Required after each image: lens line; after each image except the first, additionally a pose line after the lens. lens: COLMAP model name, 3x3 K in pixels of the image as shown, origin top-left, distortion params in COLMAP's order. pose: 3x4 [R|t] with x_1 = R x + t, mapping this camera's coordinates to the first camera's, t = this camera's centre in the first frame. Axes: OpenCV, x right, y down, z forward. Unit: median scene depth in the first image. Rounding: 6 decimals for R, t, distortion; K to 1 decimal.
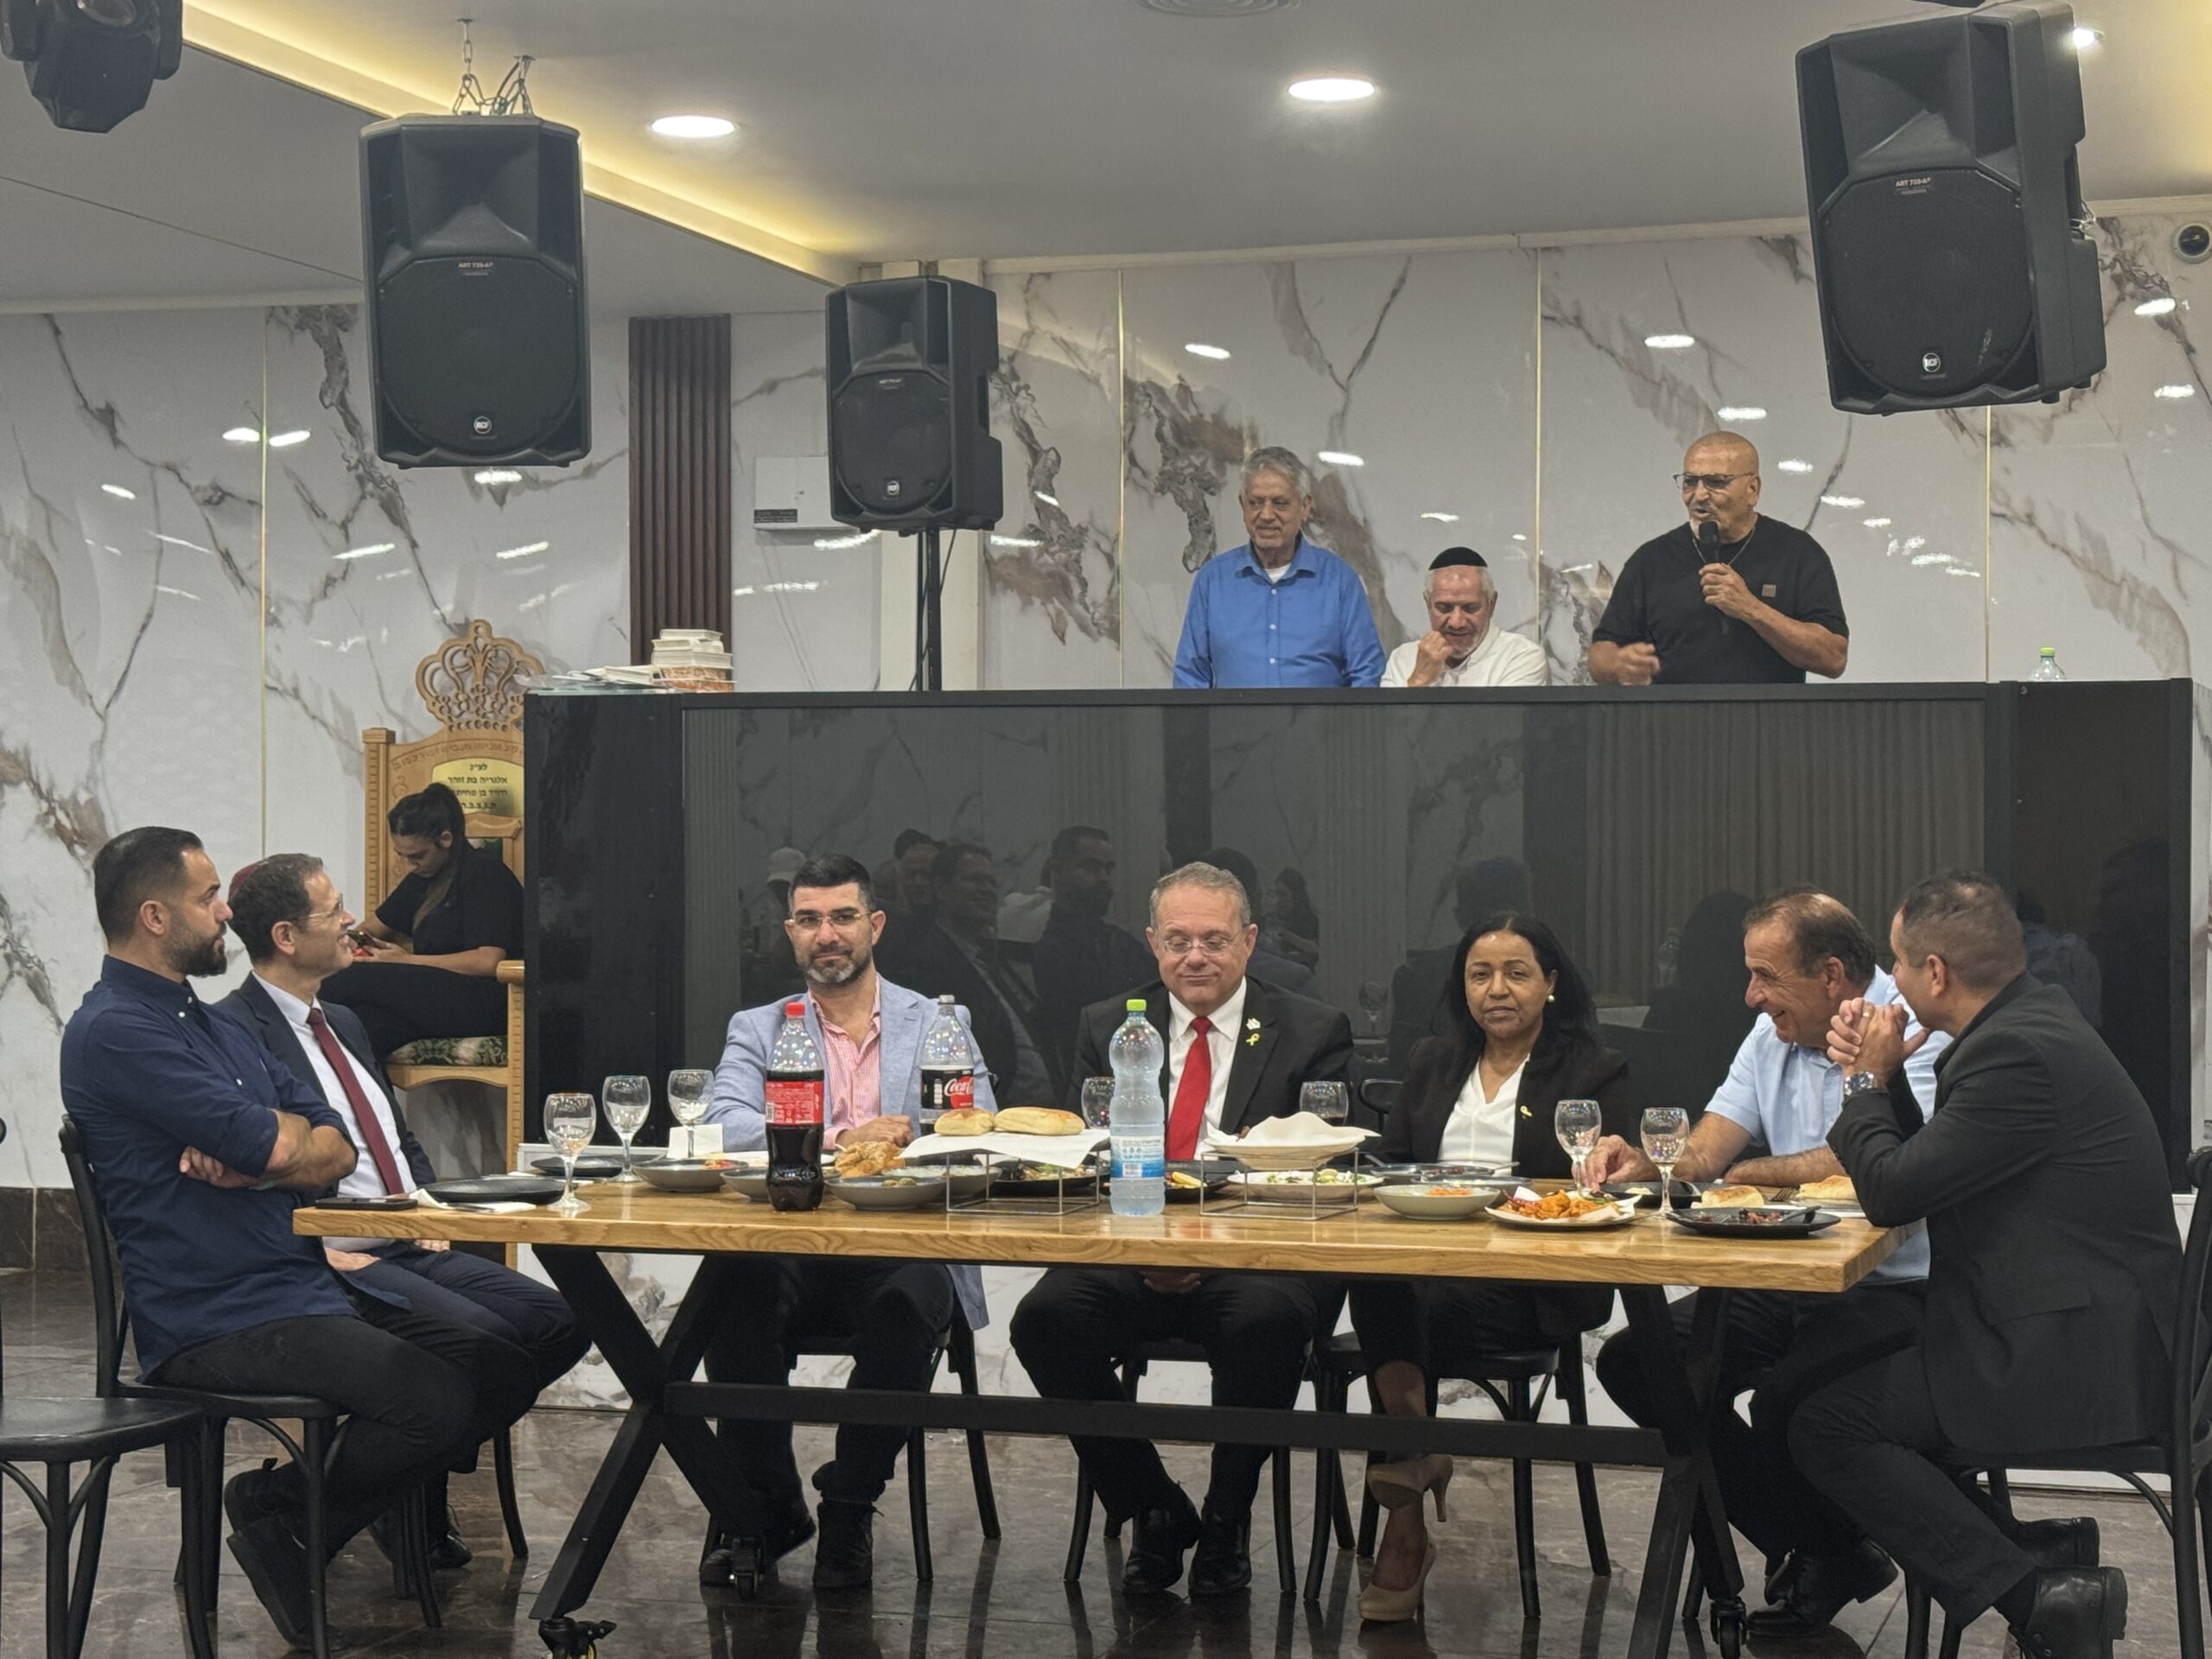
lens RADIAL K [[3881.2, 0, 1085.1], [0, 3881.2, 871.6], [0, 0, 1]] dist [0.119084, 0.000000]
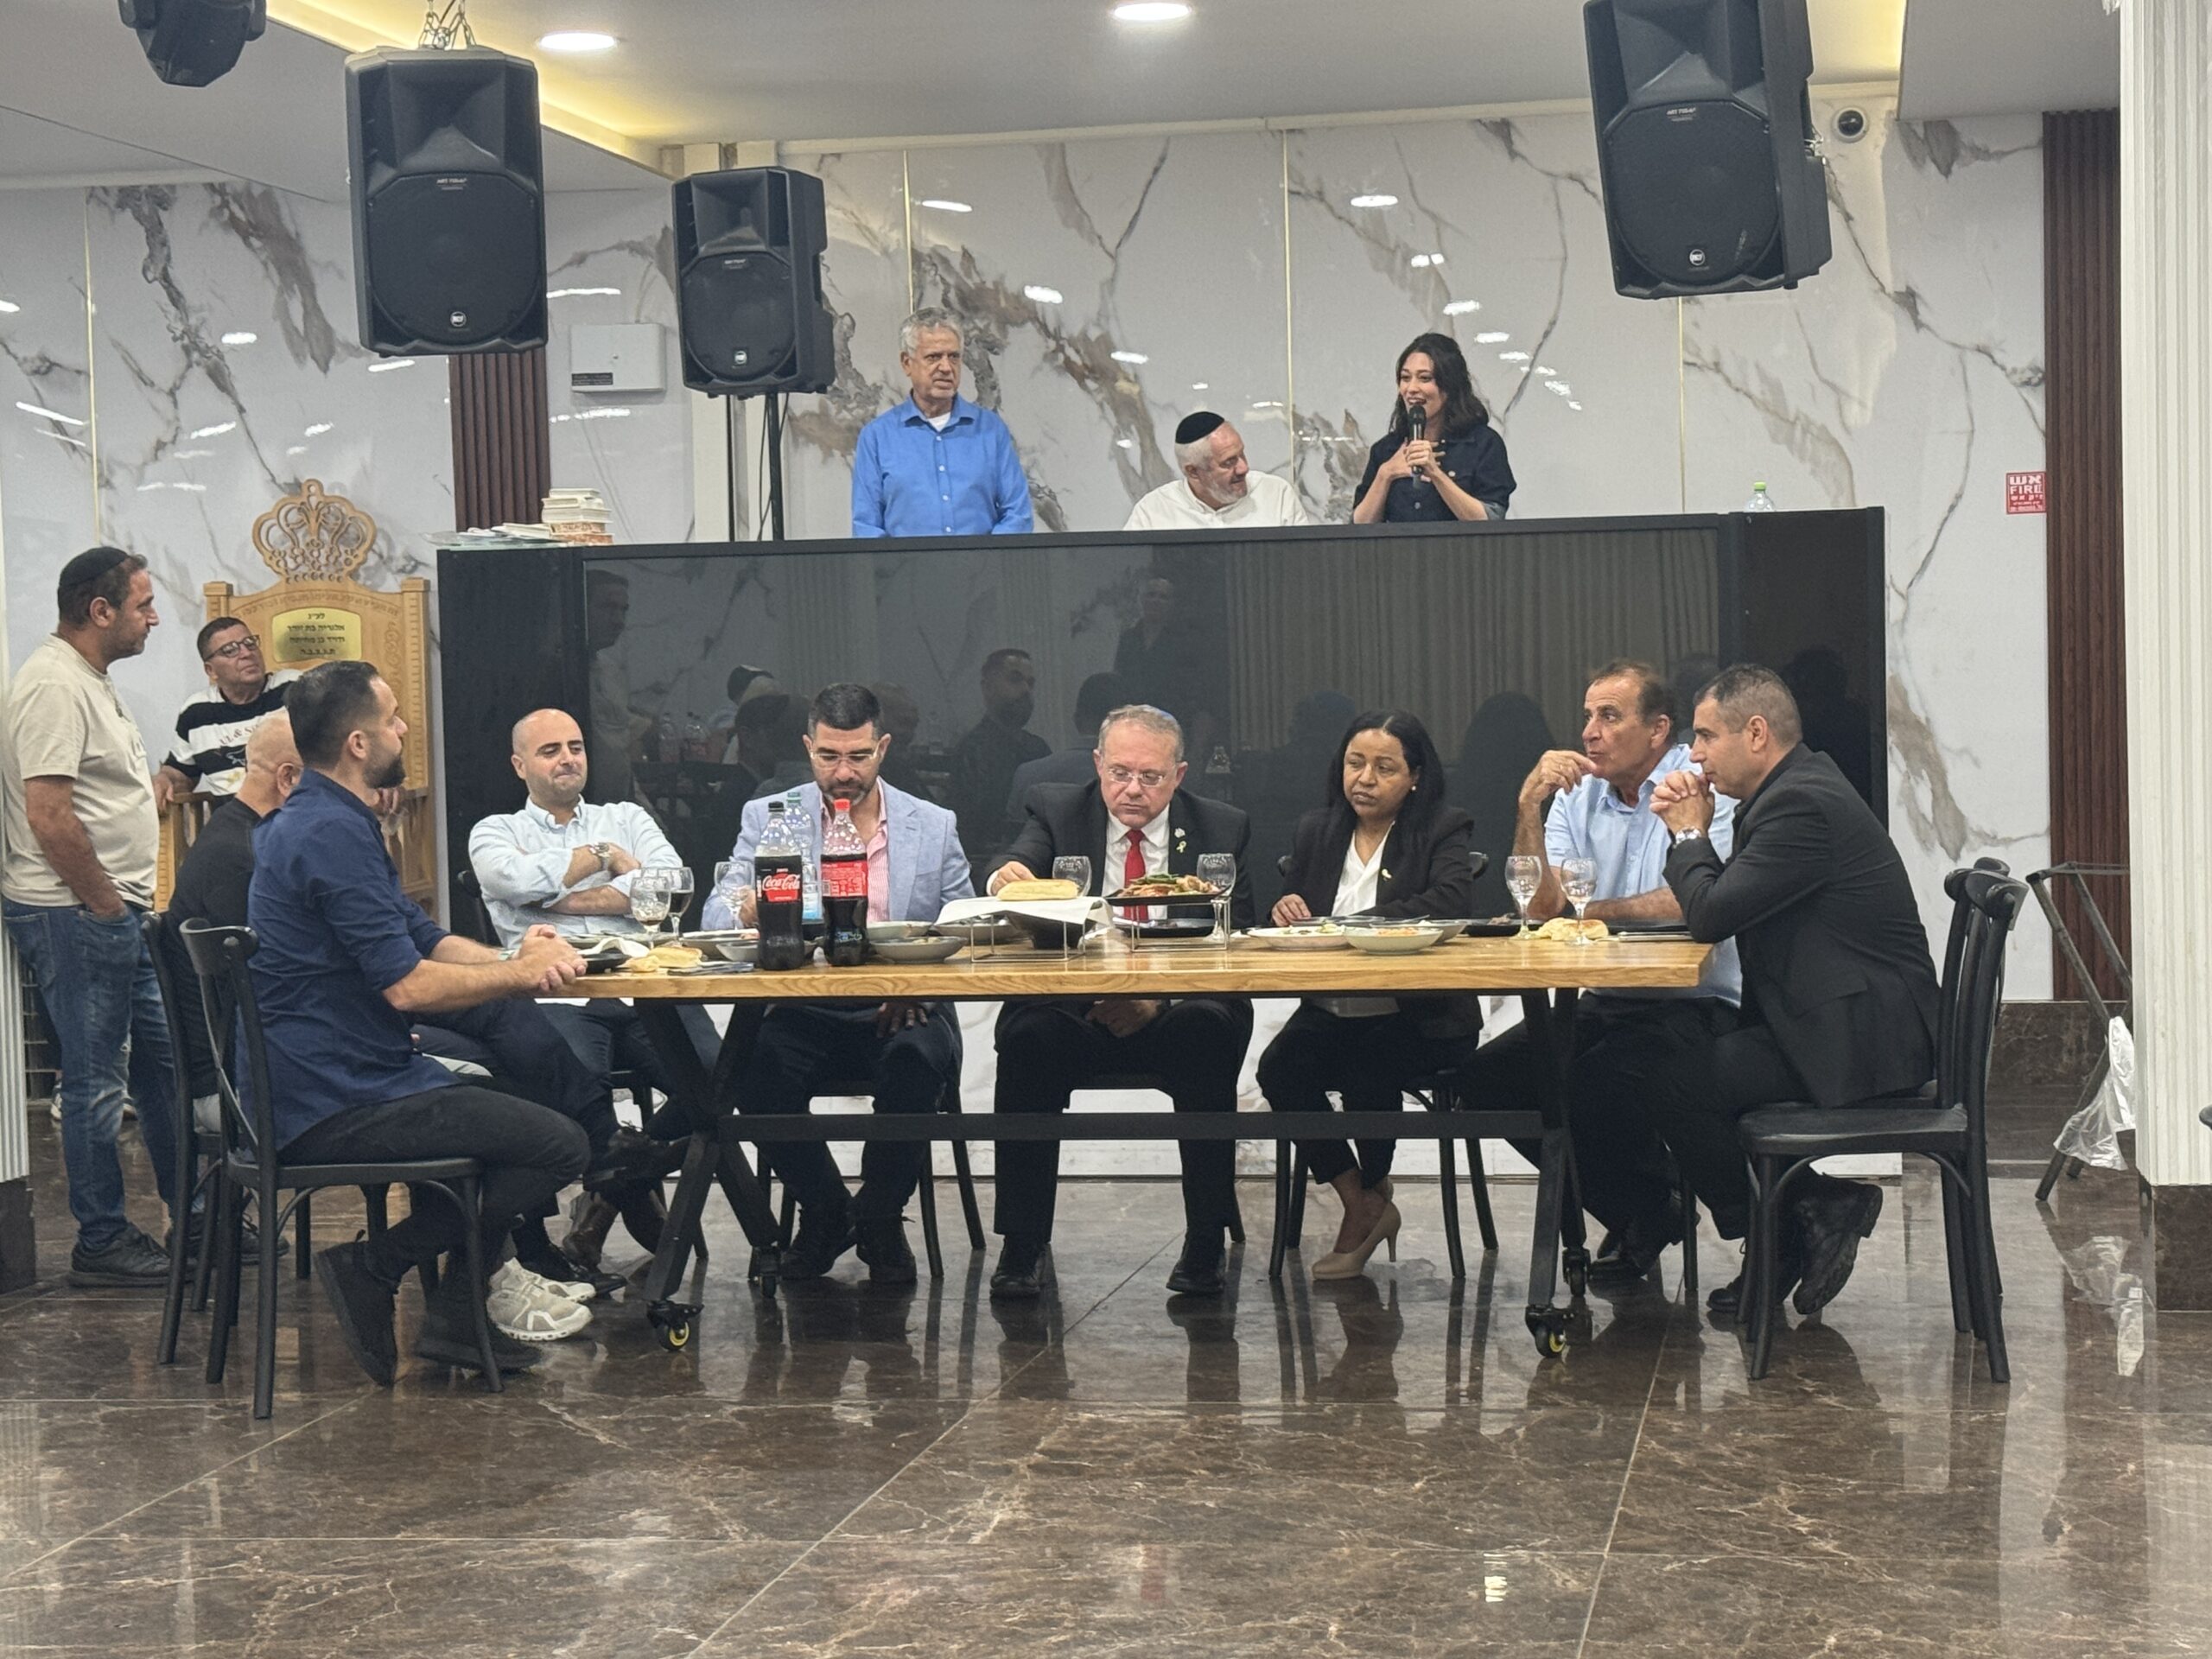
lens RADIAL K [[4116.1, 0, 1100.5], [0, 4116.1, 885.2], [0, 0, 1]] dist [0.126525, 0.000000]
pose [[0.991638, -0.033369, 0.124661, -0.096684], [0.027969, 0.998604, 0.044818, 0.002752], [-0.125983, -0.040956, 0.991187, -0.193276]]
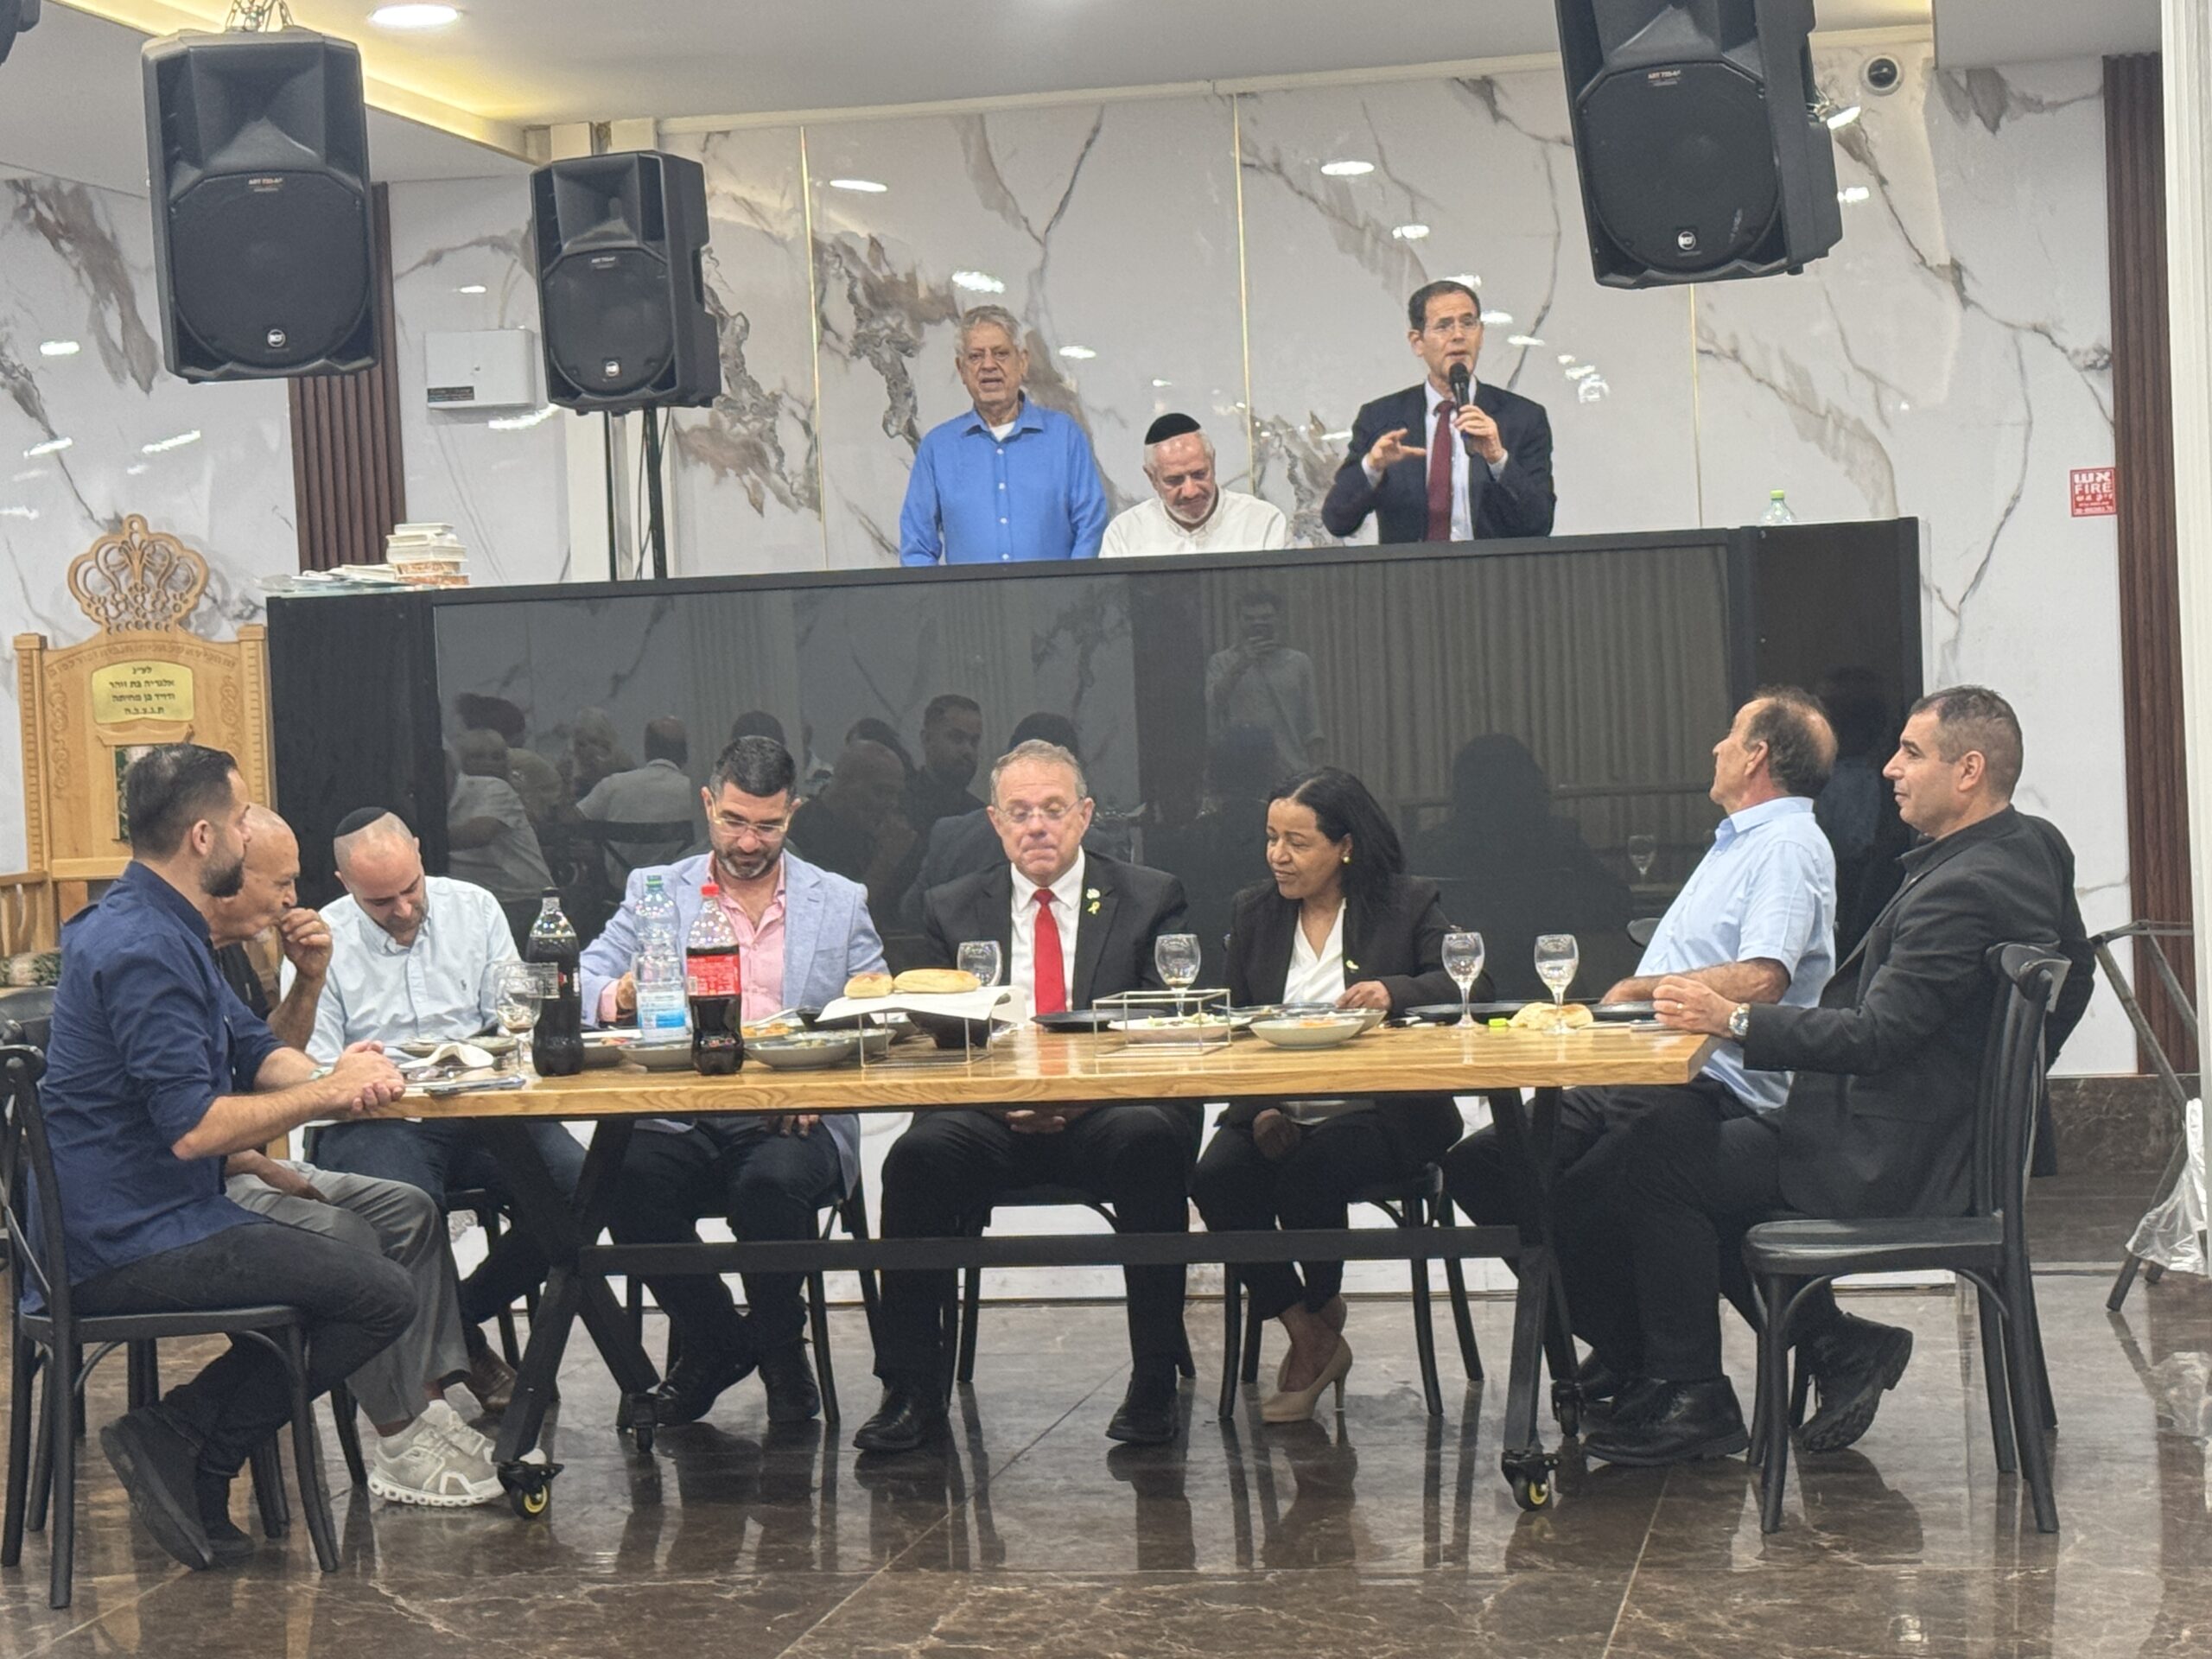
lens RADIAL K [[4720.3, 0, 1032.8], [0, 4720.3, 899.6], [0, 0, 1]] dist [0.124703, 0.000000]
pose [[0.992548, -0.051250, 0.110549, -0.080280], [0.047450, 0.998198, 0.036736, -0.003718], [-0.112233, -0.031217, 0.993191, -0.195876]]
